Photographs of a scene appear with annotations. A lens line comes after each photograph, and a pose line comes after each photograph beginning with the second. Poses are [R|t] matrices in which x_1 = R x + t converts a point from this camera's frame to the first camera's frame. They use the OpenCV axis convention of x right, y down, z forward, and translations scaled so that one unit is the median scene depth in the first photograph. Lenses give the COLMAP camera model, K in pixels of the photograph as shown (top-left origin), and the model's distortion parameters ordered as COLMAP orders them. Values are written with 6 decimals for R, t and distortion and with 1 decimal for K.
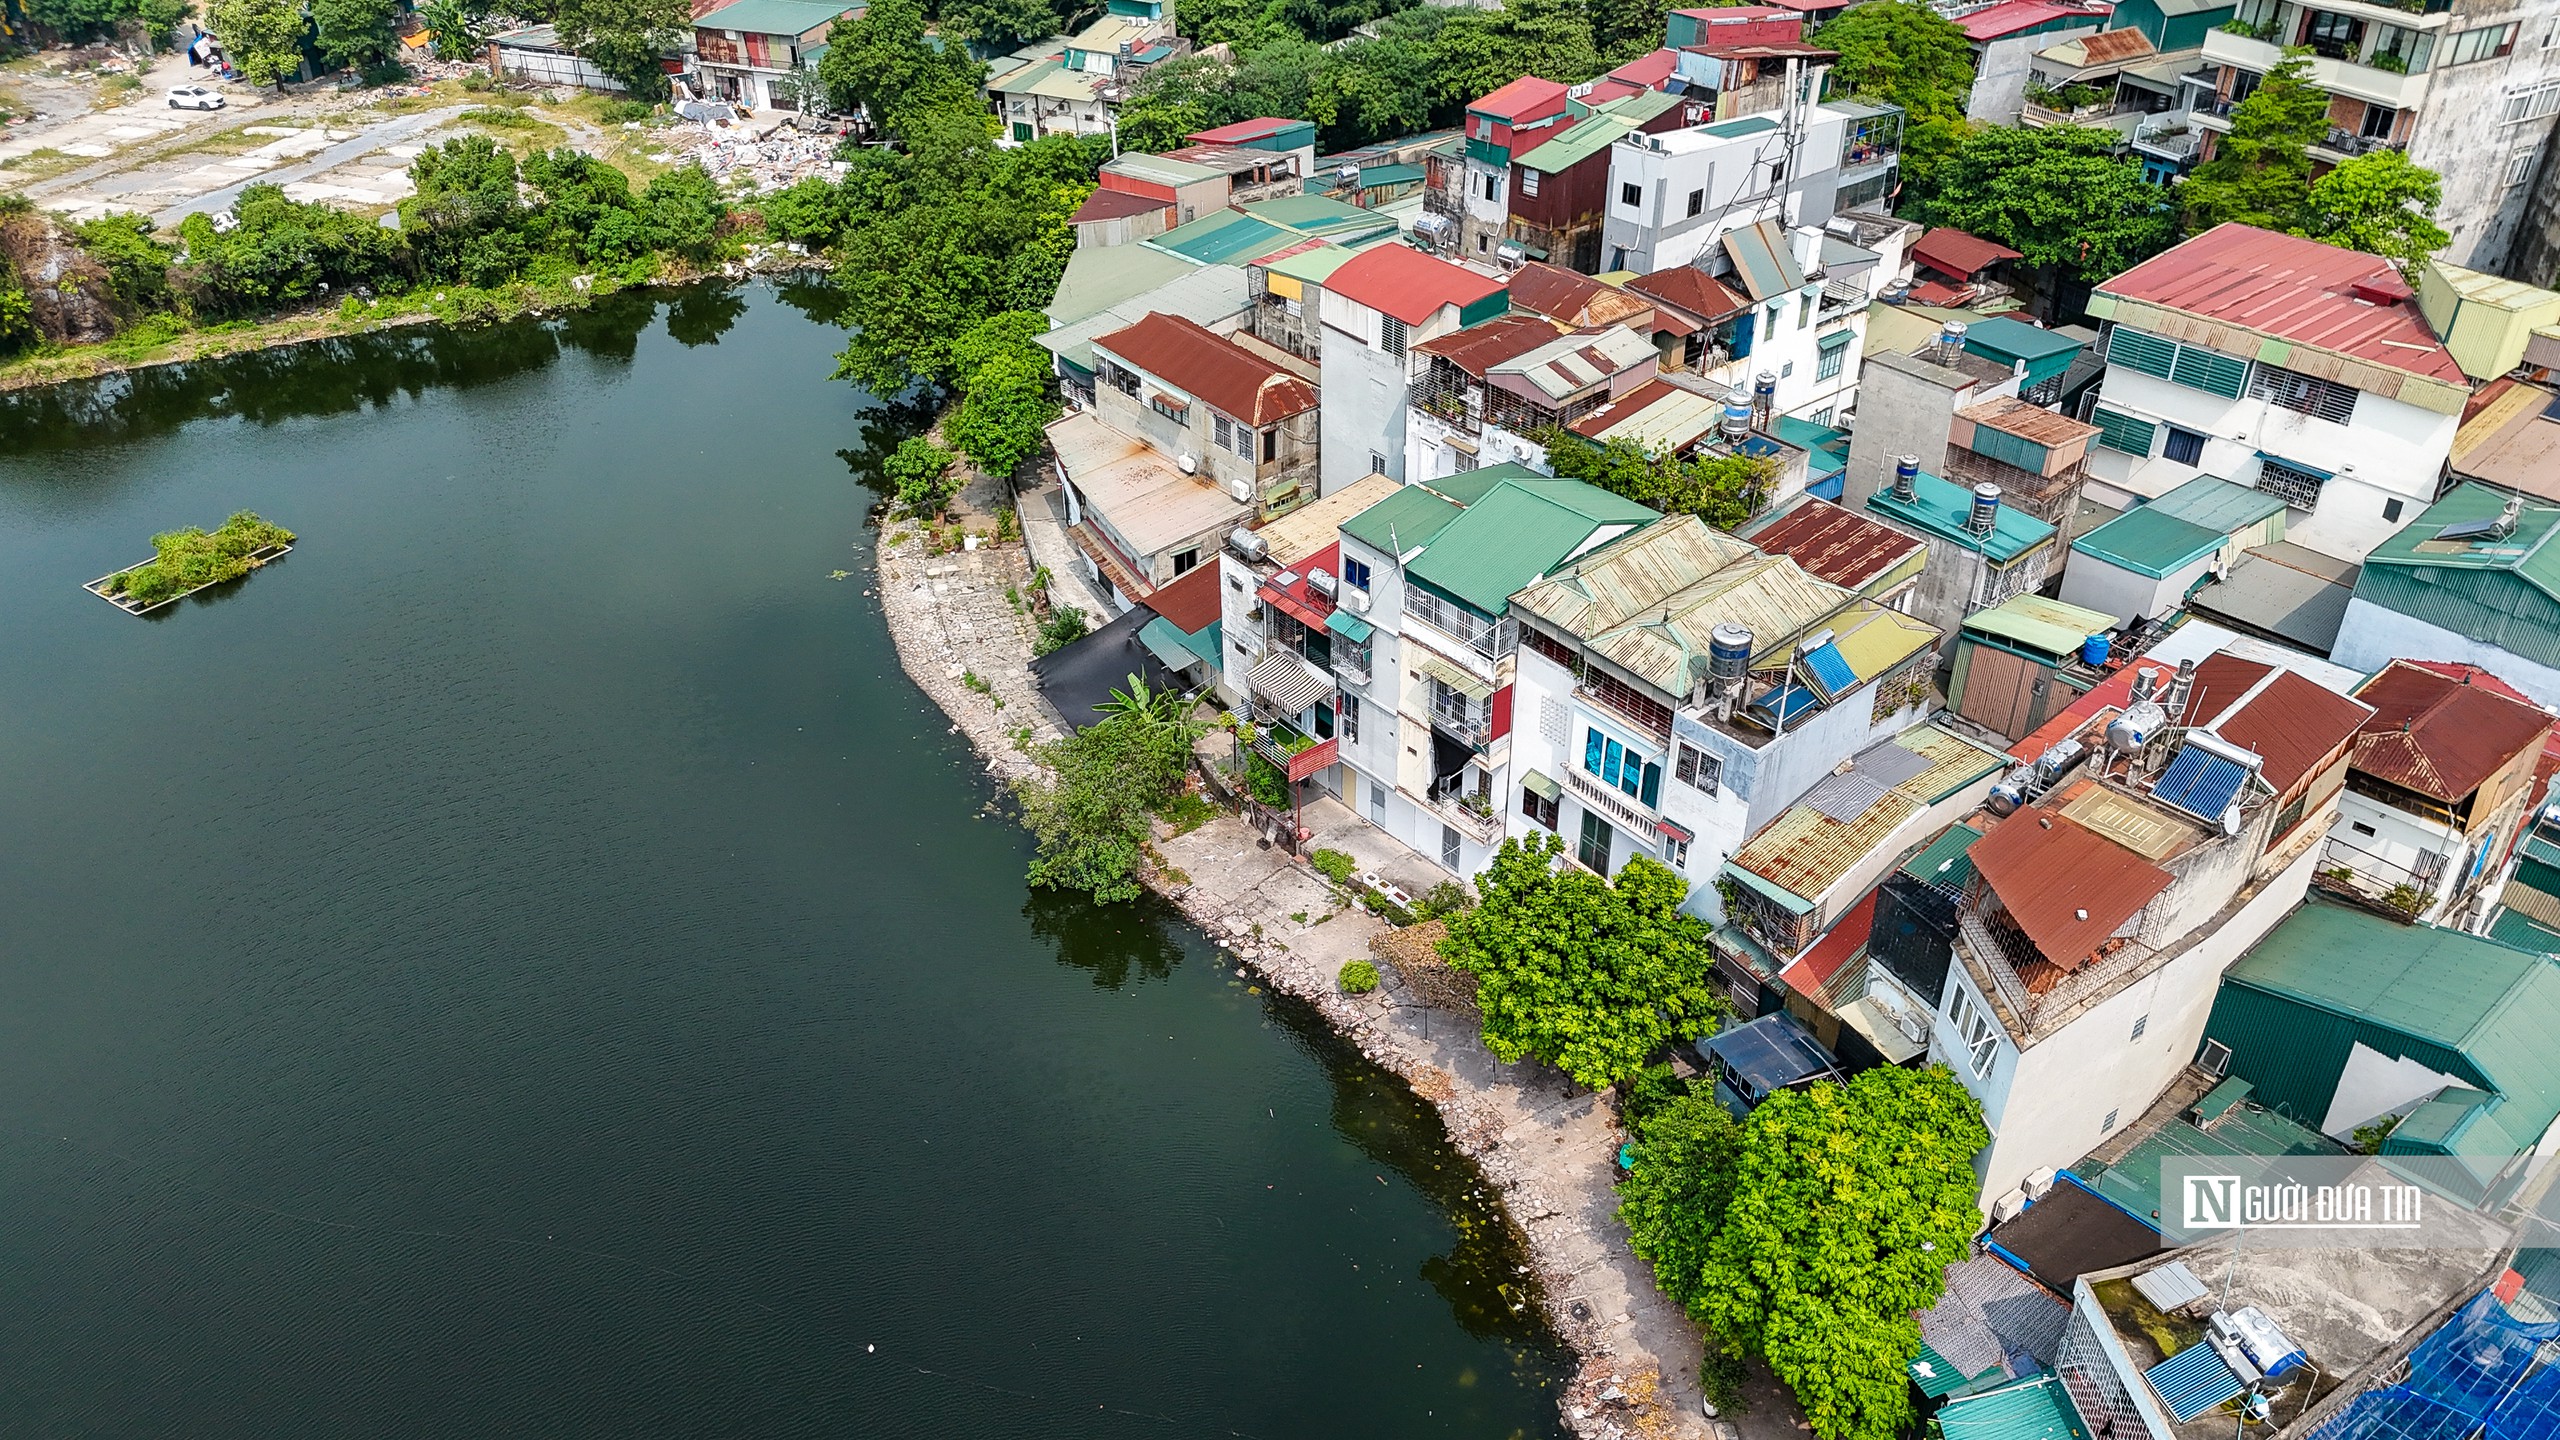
lens RADIAL K [[1905.9, 0, 1268.4], [0, 1905.9, 712.5], [0, 0, 1]] dist [0.072013, -0.067806]
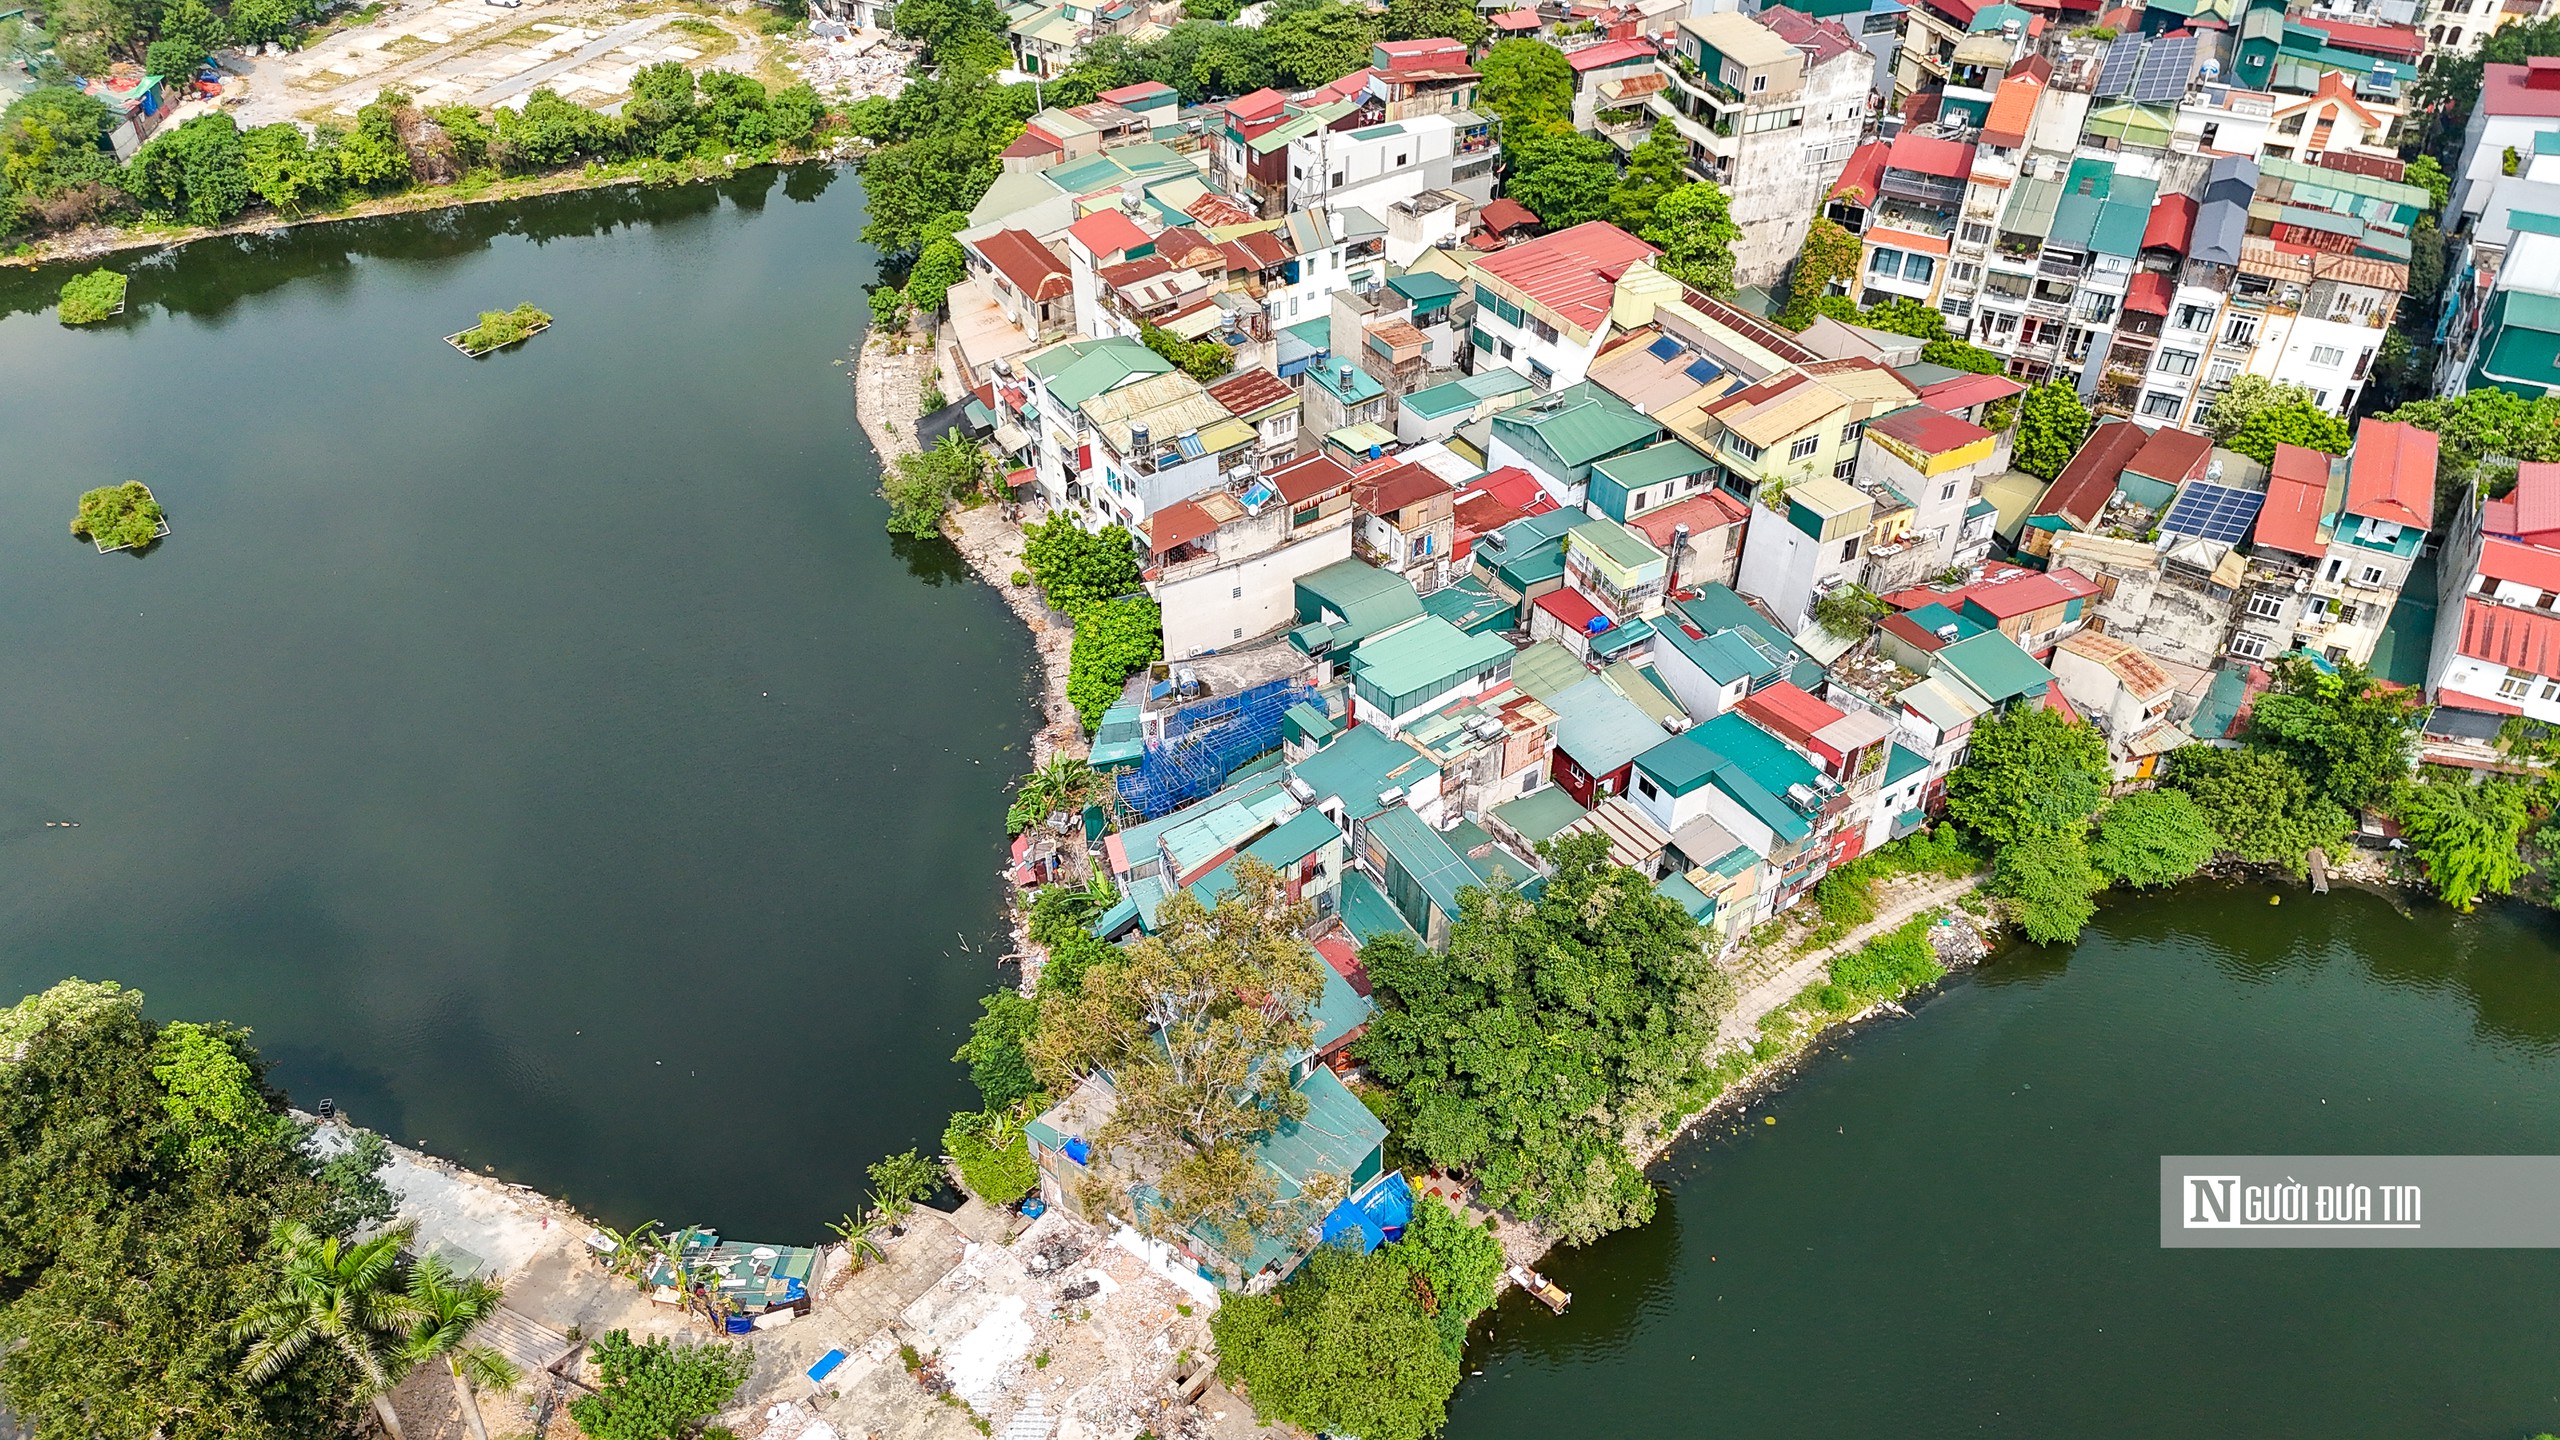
lens RADIAL K [[1905.9, 0, 1268.4], [0, 1905.9, 712.5], [0, 0, 1]] dist [0.072013, -0.067806]
pose [[0.990061, 0.092112, -0.106280, 0.353469], [-0.079634, 0.990027, 0.116207, 0.010727], [0.115924, -0.106589, 0.987522, -0.680902]]
